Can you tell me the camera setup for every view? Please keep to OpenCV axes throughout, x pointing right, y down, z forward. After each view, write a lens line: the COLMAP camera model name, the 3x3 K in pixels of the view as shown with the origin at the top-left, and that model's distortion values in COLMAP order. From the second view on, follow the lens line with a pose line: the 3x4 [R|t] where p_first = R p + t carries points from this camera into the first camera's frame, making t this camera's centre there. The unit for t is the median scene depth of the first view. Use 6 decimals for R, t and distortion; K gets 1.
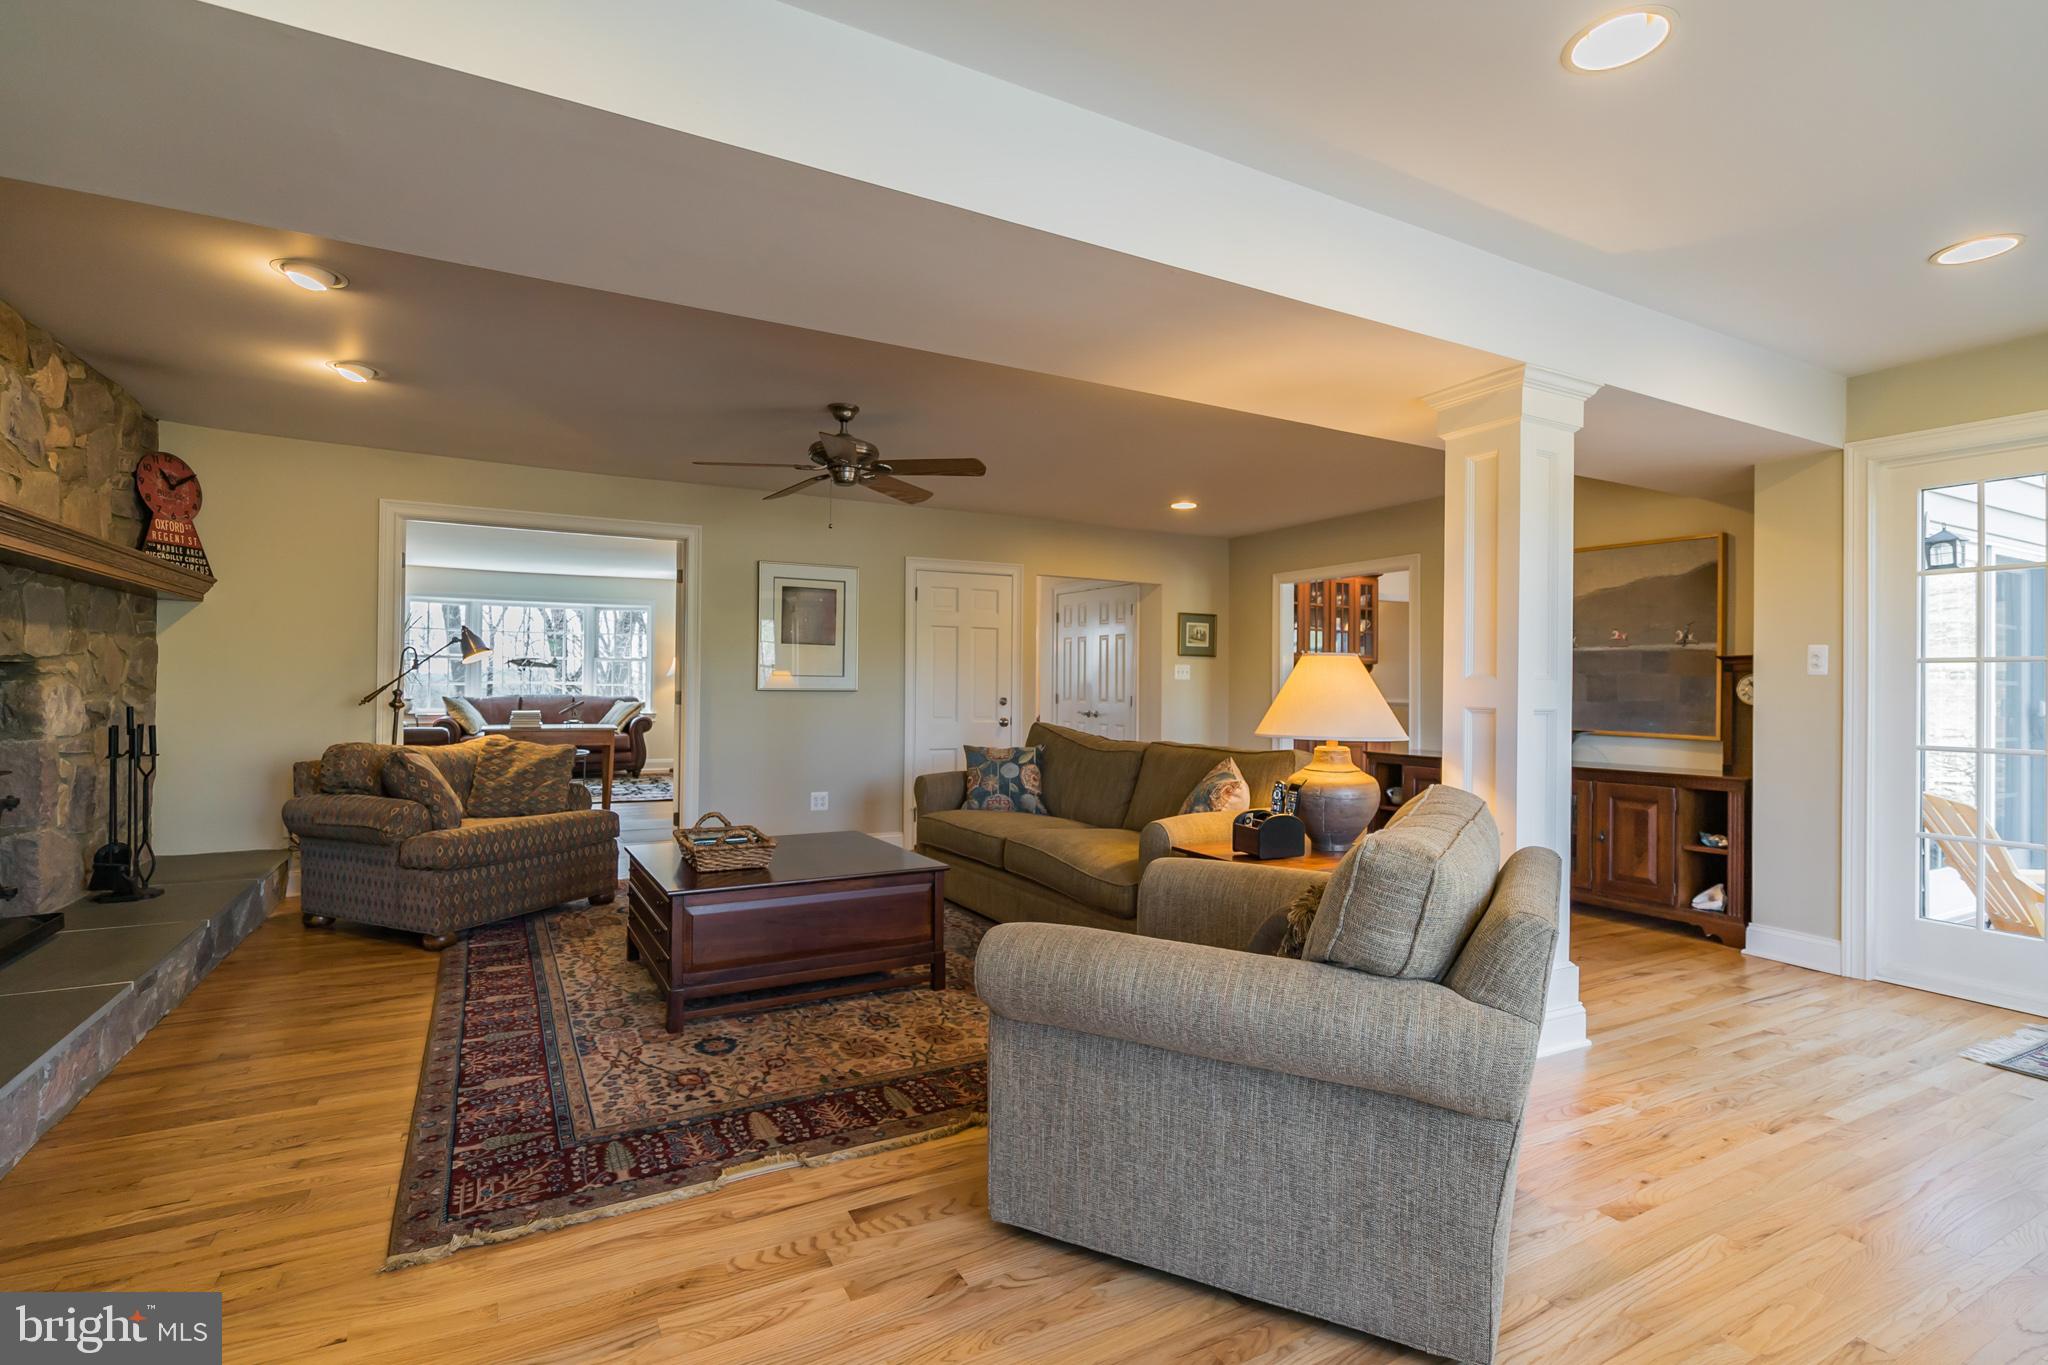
lens RADIAL K [[939.9, 0, 1018.6], [0, 939.9, 683.7], [0, 0, 1]] dist [-0.002982, -0.000327]
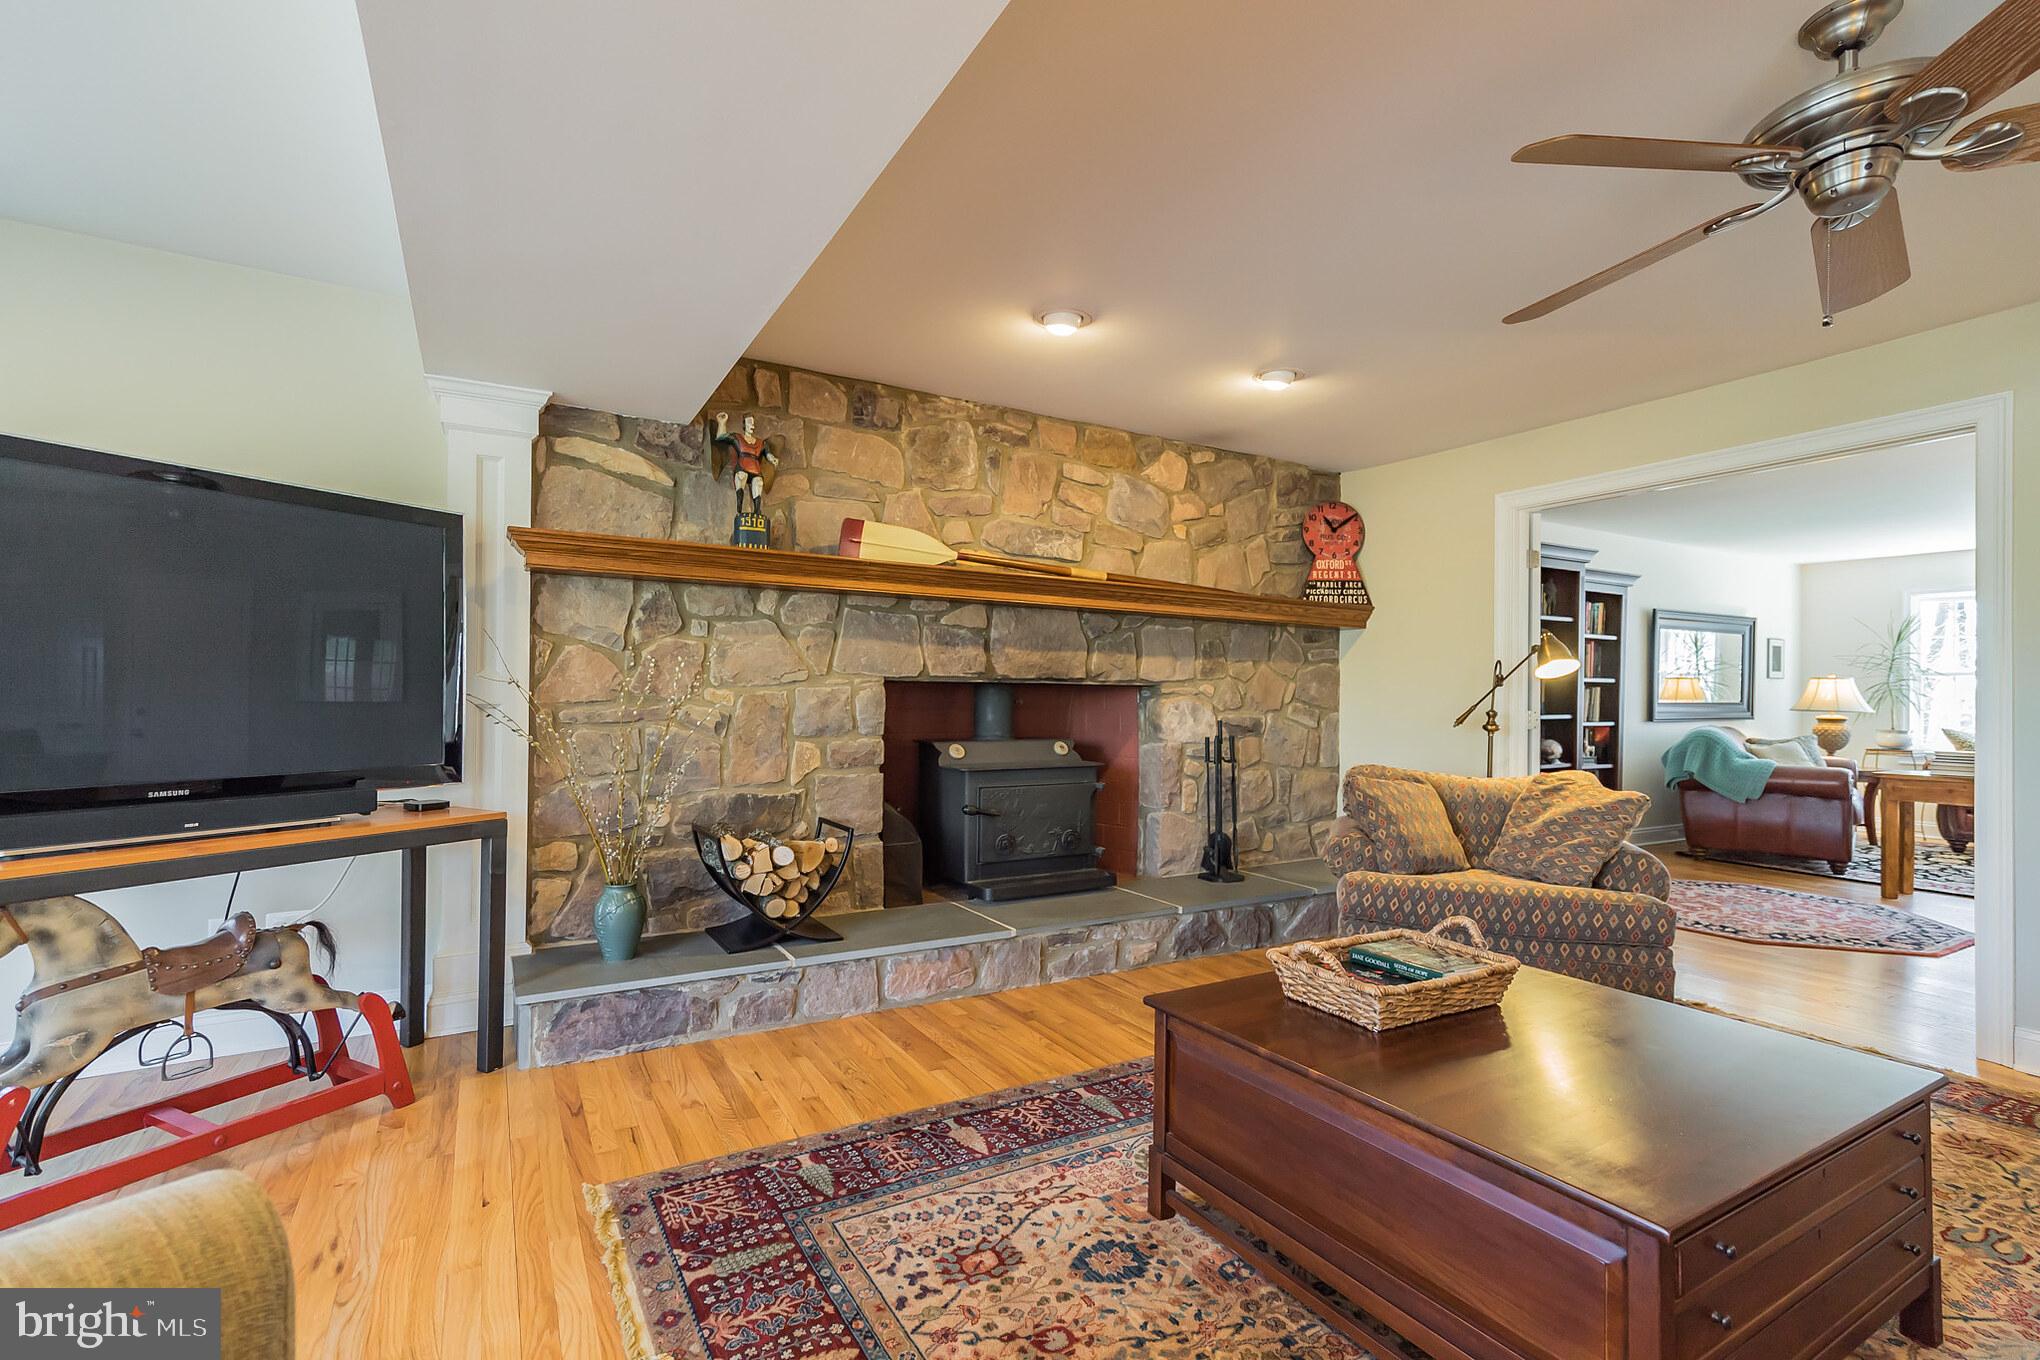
lens RADIAL K [[918.0, 0, 1022.5], [0, 918.0, 695.7], [0, 0, 1]] dist [0.005319, -0.000653]
pose [[0.025962, -0.014617, -0.999556, 0.313300], [-0.009542, 0.999844, -0.014869, 0.017108], [0.999617, 0.009924, 0.025818, 0.968040]]
